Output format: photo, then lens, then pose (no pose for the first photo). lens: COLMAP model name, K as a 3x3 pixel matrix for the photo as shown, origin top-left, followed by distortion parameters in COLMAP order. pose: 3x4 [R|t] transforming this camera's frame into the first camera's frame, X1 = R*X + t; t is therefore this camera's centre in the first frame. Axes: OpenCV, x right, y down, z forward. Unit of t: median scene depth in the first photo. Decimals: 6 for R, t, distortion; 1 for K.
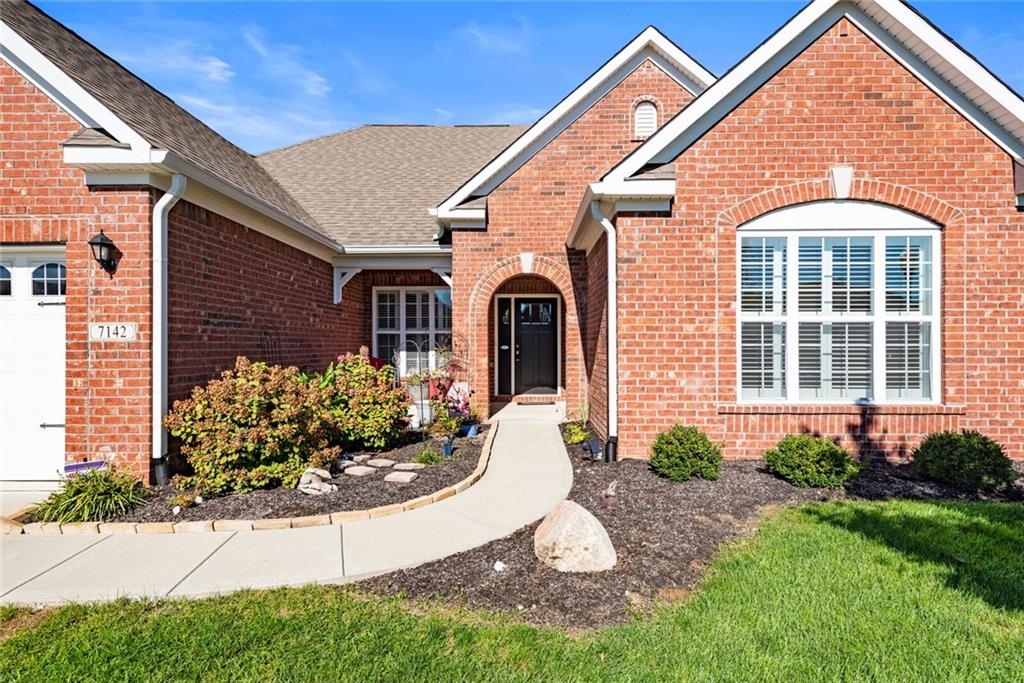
lens RADIAL K [[570.5, 0, 509.4], [0, 570.5, 376.9], [0, 0, 1]] dist [-0.002532, -0.000881]
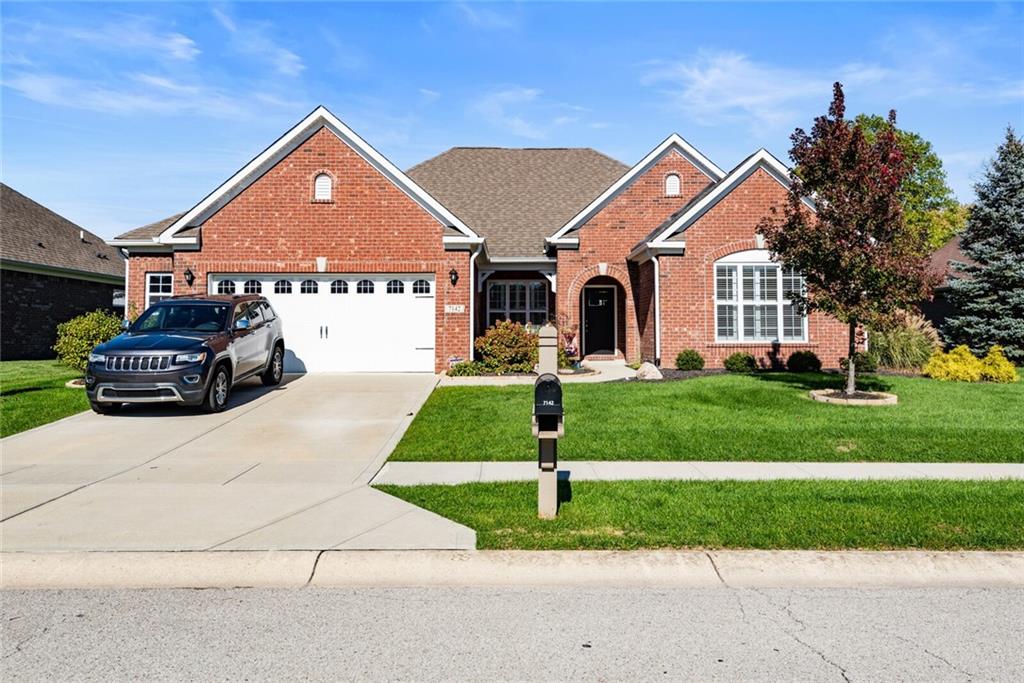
lens RADIAL K [[799.4, 0, 512.2], [0, 799.4, 340.1], [0, 0, 1]] dist [-0.004687, 0.000018]
pose [[0.999756, -0.000619, 0.022090, -0.427557], [0.001714, 0.998769, -0.049573, 0.183256], [-0.022032, 0.049599, 0.998526, -1.967817]]
